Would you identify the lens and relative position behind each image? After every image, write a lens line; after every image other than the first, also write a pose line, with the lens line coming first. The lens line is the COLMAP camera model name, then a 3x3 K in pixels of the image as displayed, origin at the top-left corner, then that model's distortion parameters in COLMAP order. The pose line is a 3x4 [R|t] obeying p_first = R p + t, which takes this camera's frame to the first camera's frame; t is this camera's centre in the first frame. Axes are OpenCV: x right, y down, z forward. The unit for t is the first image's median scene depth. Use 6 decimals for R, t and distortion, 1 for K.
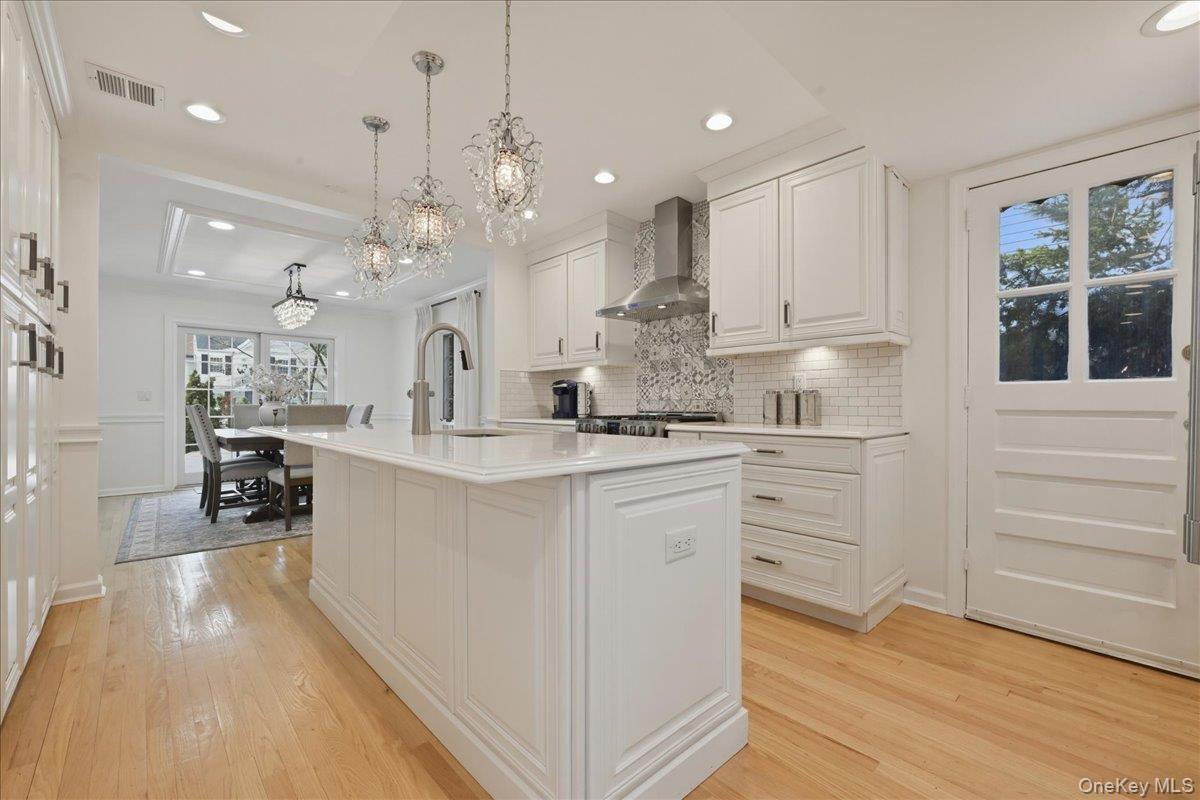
lens RADIAL K [[493.3, 0, 602.4], [0, 493.3, 403.8], [0, 0, 1]] dist [-0.000210, 0.000240]
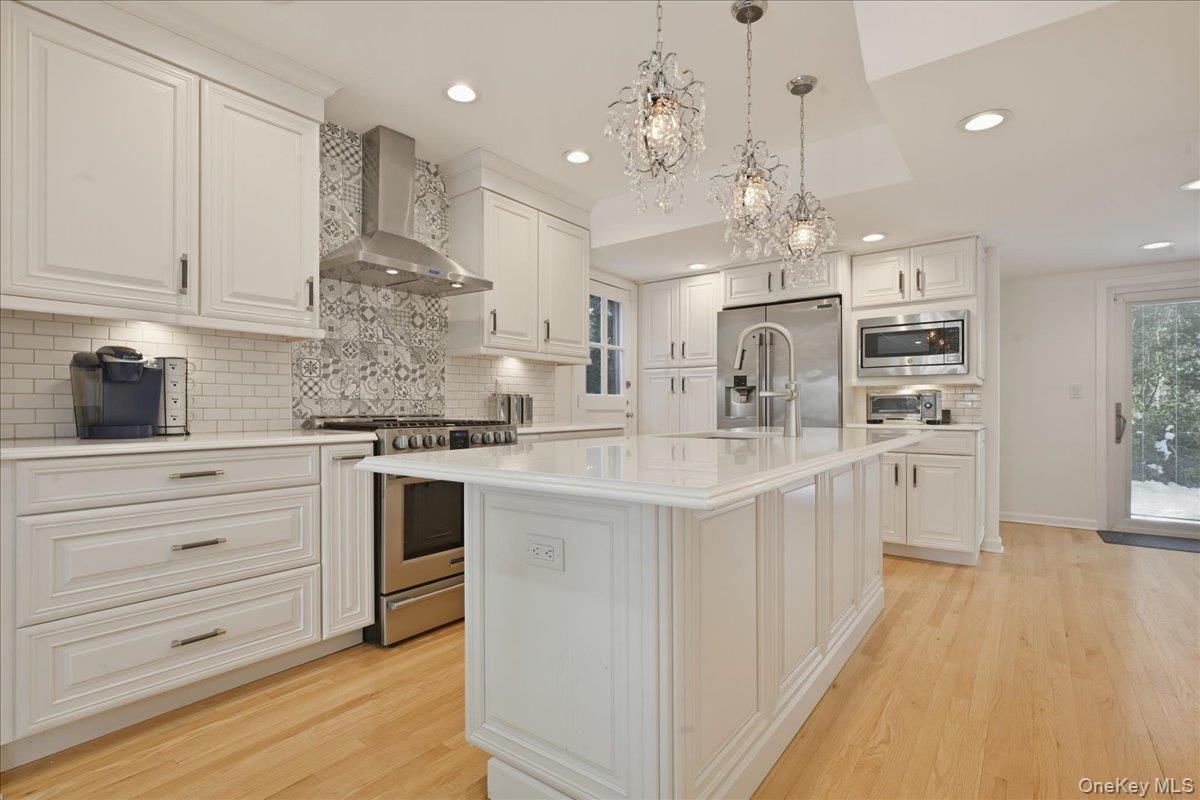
lens RADIAL K [[568.7, 0, 596.6], [0, 568.7, 403.5], [0, 0, 1]] dist [0.002364, 0.000251]
pose [[-0.163016, 0.004900, 0.986611, -0.756779], [-0.003955, 0.999976, -0.005620, 0.001235], [-0.986616, -0.004818, -0.162993, 0.835126]]
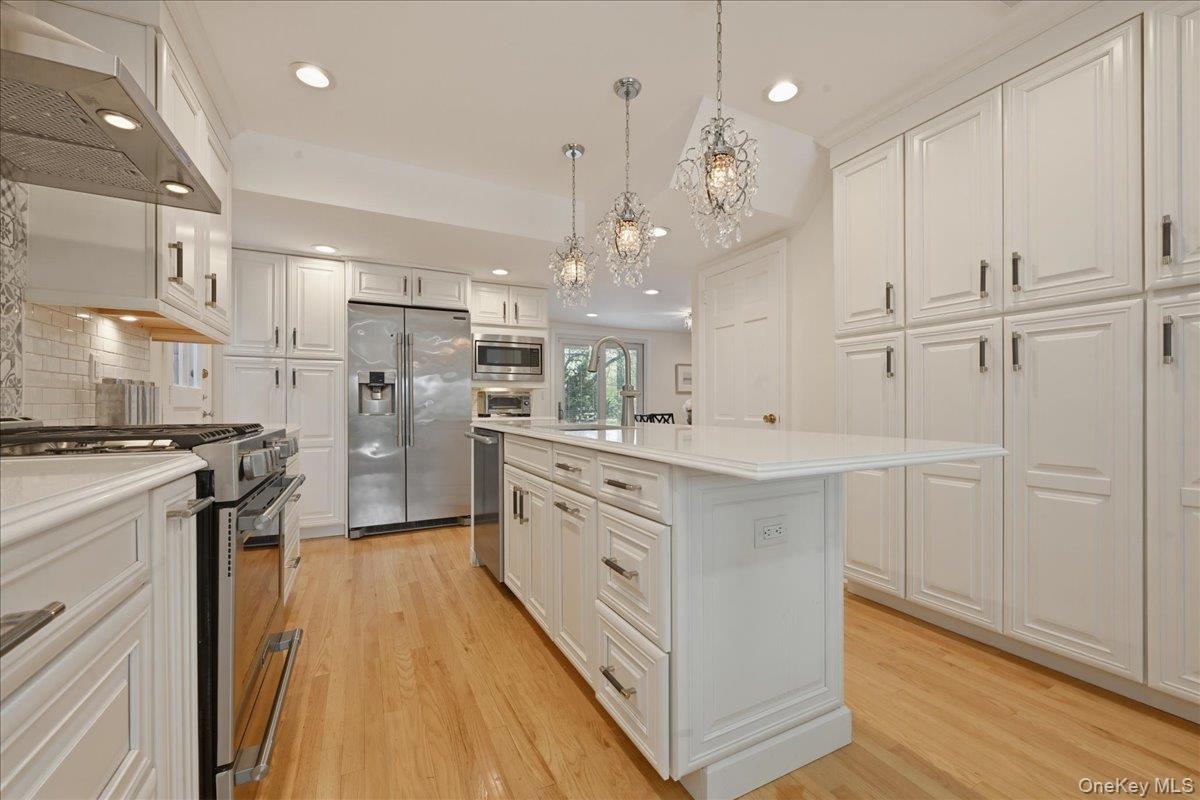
lens RADIAL K [[481.0, 0, 599.3], [0, 481.0, 404.2], [0, 0, 1]] dist [0.000138, 0.000178]
pose [[-0.959175, -0.002274, 0.282804, -0.348311], [-0.003893, 0.999979, -0.005162, 0.005156], [-0.282786, -0.006053, -0.959164, 1.190955]]
